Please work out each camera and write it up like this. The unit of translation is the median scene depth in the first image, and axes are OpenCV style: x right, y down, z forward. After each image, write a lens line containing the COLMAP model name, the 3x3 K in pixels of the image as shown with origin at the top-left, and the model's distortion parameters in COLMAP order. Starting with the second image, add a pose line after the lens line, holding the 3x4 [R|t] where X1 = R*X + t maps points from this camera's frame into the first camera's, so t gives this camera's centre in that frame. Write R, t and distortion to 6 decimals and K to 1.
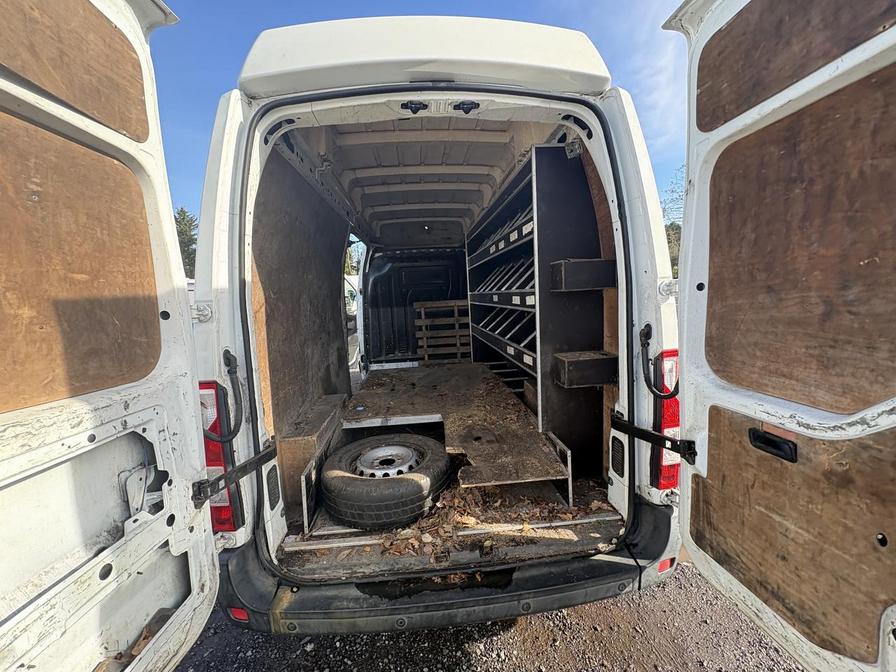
lens RADIAL K [[355.9, 0, 448.0], [0, 355.9, 336.0], [0, 0, 1]] dist [0.000285, 0.000356]
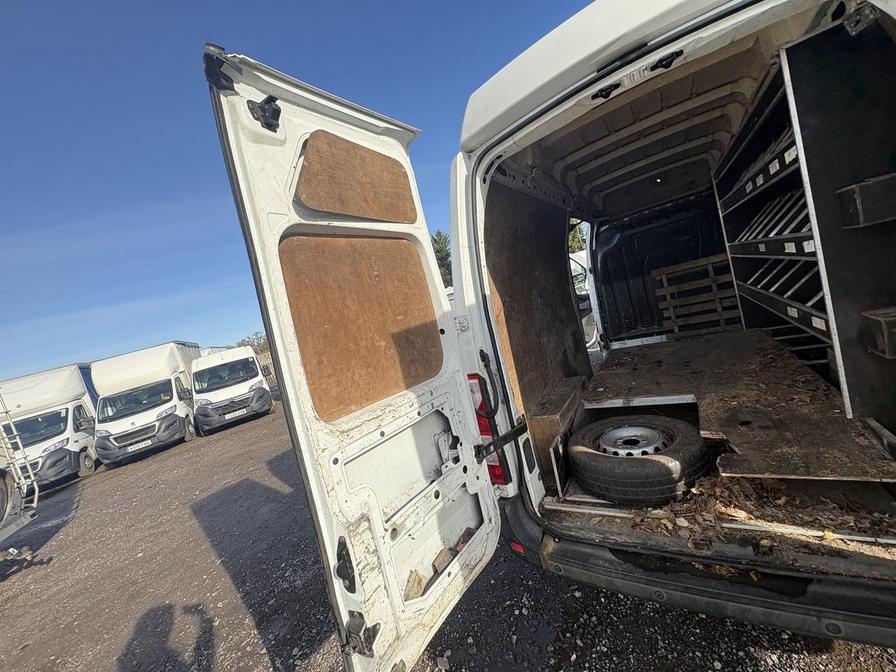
lens RADIAL K [[361.9, 0, 451.8], [0, 361.9, 332.9], [0, 0, 1]] dist [0.001427, 0.000294]
pose [[0.791522, -0.109063, -0.601331, 0.095495], [0.141413, 0.989929, 0.006597, -0.040402], [0.594555, -0.090258, 0.798973, -0.120913]]
